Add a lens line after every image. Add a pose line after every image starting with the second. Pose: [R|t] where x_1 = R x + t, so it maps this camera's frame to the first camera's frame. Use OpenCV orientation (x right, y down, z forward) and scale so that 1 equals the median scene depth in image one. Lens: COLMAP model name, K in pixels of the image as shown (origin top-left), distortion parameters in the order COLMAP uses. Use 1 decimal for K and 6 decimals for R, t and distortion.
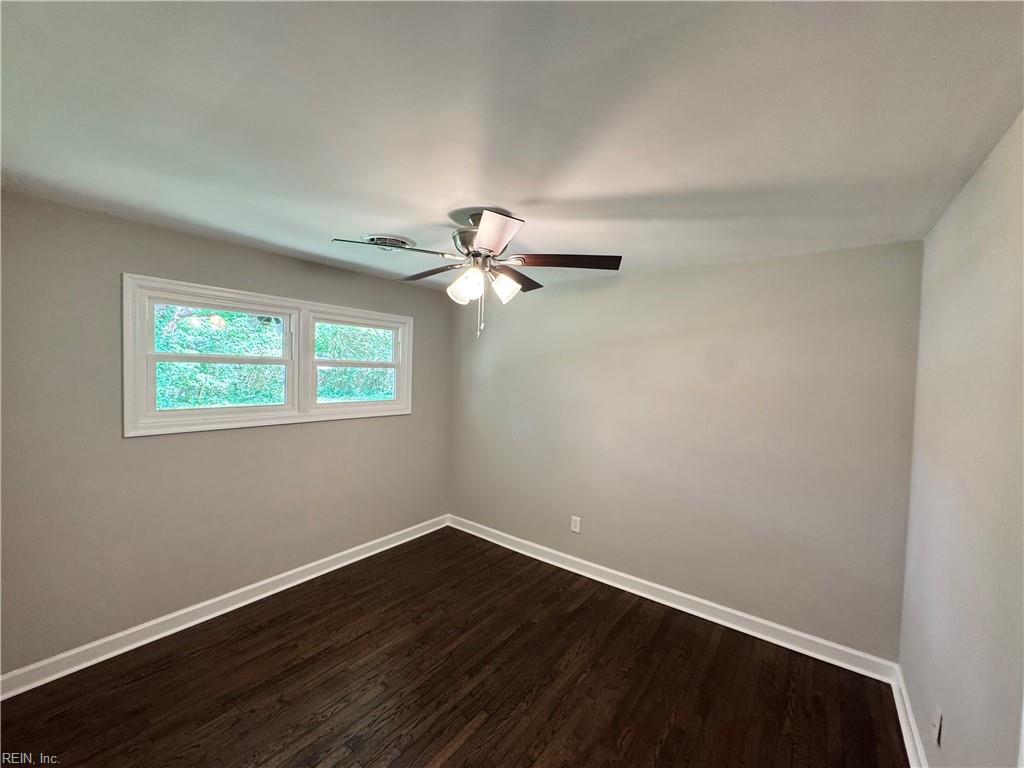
lens RADIAL K [[410.7, 0, 510.0], [0, 410.7, 384.0], [0, 0, 1]] dist [-0.000287, -0.000104]
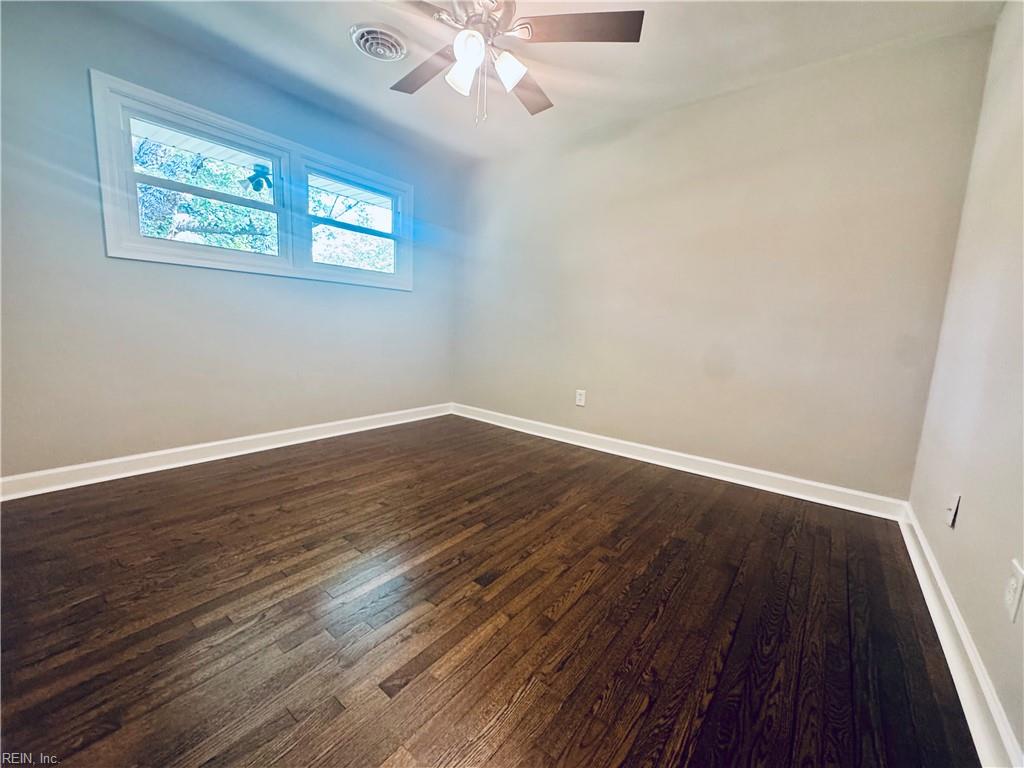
lens RADIAL K [[411.4, 0, 510.6], [0, 411.4, 383.8], [0, 0, 1]] dist [-0.000865, -0.000154]
pose [[0.999742, 0.014871, -0.017185, 0.014434], [-0.013011, 0.994529, 0.103649, 0.317908], [0.018632, -0.103399, 0.994465, 0.040631]]
